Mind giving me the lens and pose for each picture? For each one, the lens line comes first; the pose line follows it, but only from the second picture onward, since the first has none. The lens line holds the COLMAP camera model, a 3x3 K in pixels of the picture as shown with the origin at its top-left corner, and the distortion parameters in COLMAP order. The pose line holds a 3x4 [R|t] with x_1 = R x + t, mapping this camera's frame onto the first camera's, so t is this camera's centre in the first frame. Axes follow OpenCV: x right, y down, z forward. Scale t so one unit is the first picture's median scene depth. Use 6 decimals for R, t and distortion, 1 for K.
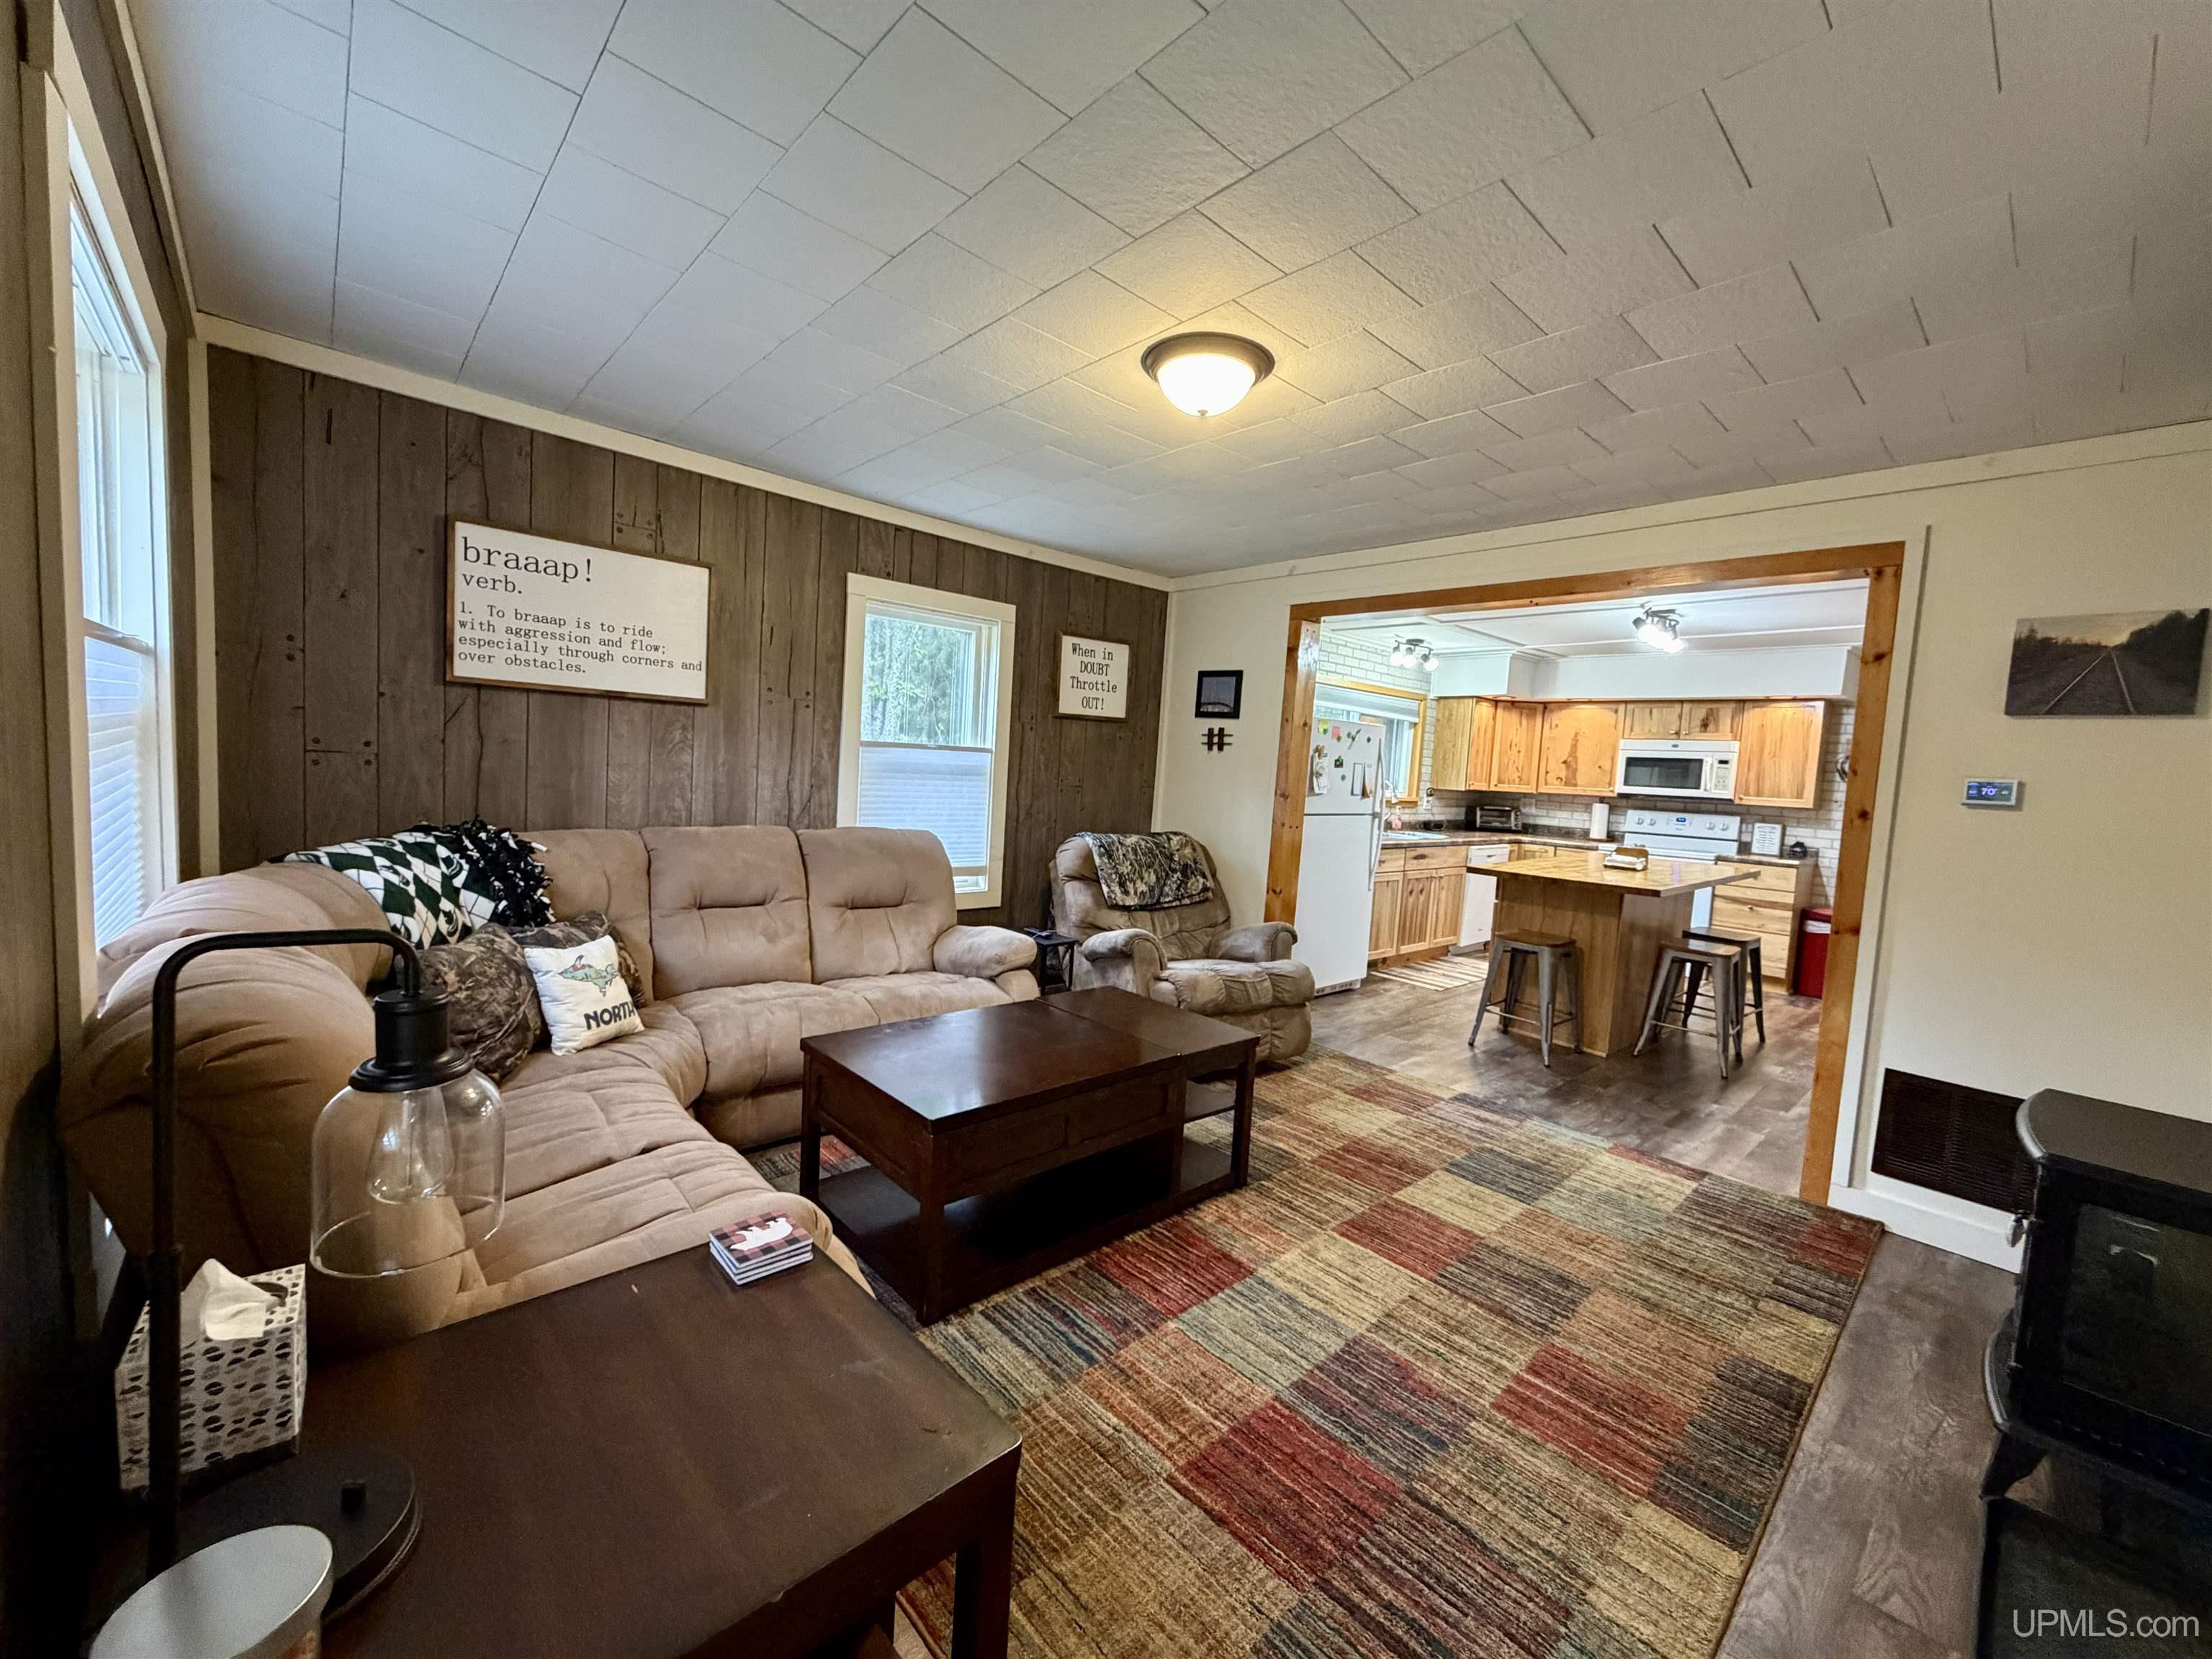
lens RADIAL K [[877.1, 0, 1100.0], [0, 877.1, 819.1], [0, 0, 1]] dist [-0.002048, -0.000394]
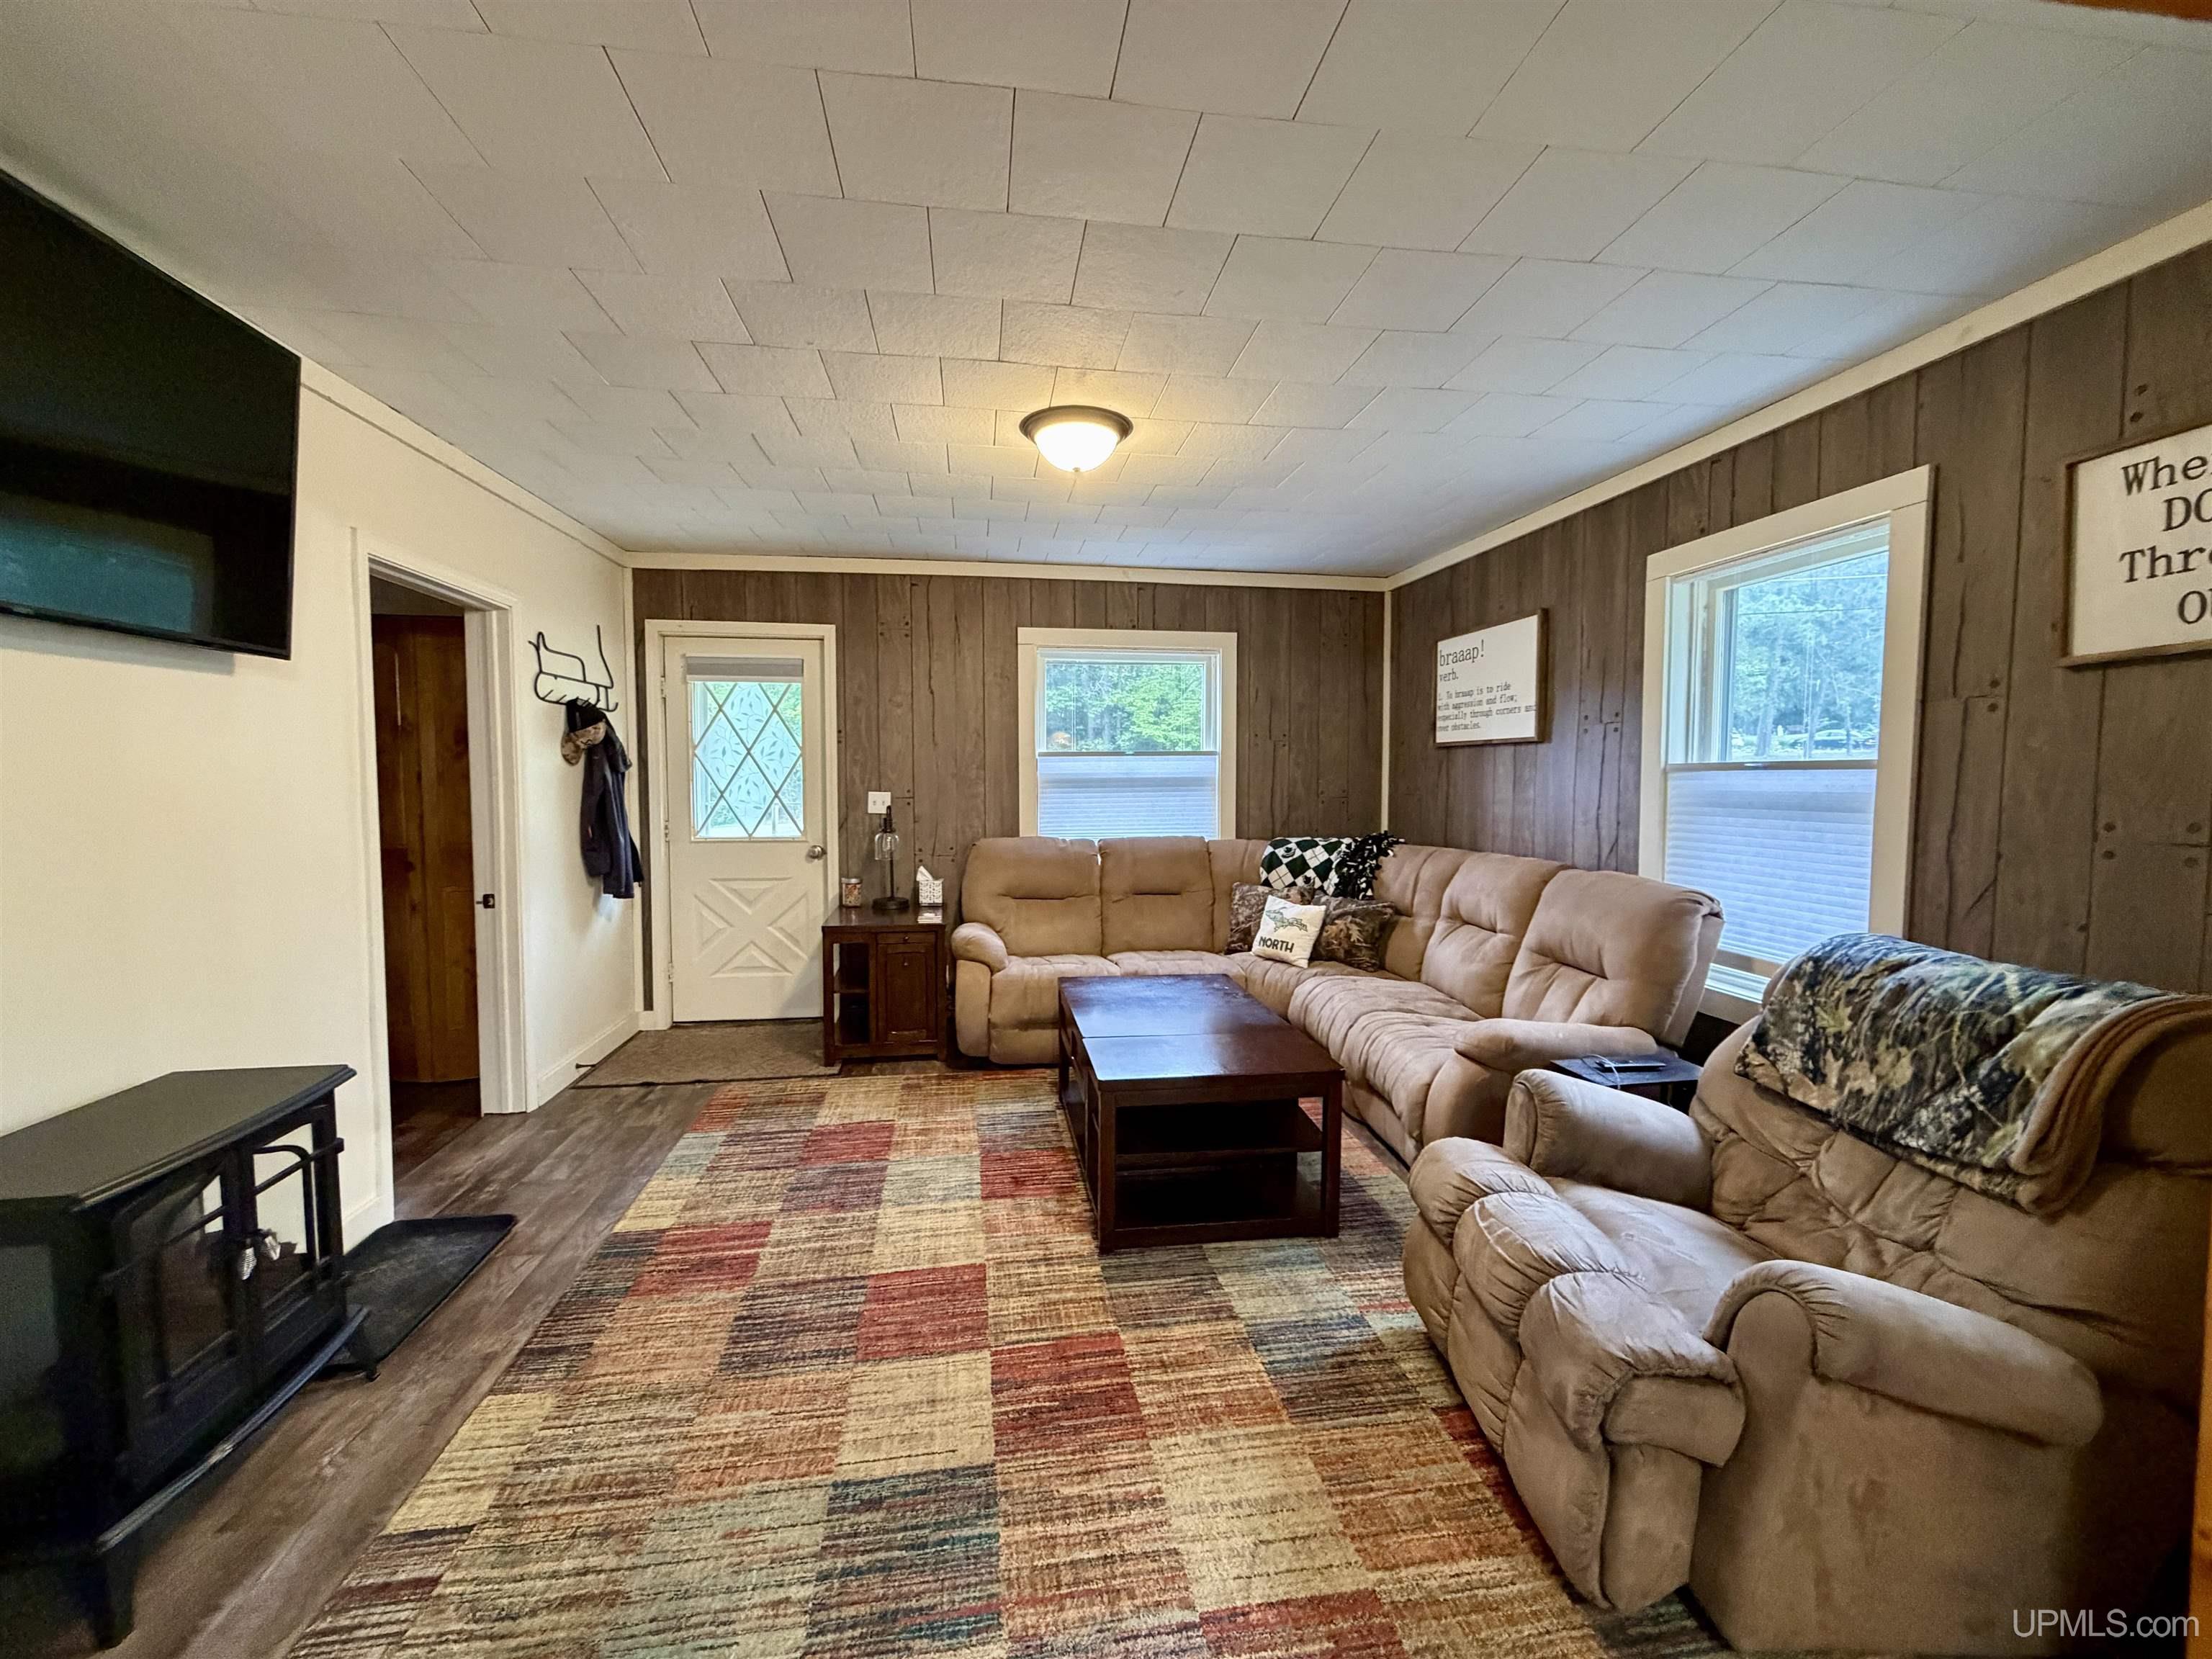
lens RADIAL K [[877.1, 0, 1100.0], [0, 877.1, 819.1], [0, 0, 1]] dist [-0.002048, -0.000394]
pose [[-0.555002, -0.016963, -0.831676, 0.836747], [-0.086605, 0.995537, 0.037488, -0.037406], [0.827328, 0.092833, -0.553994, 1.350719]]
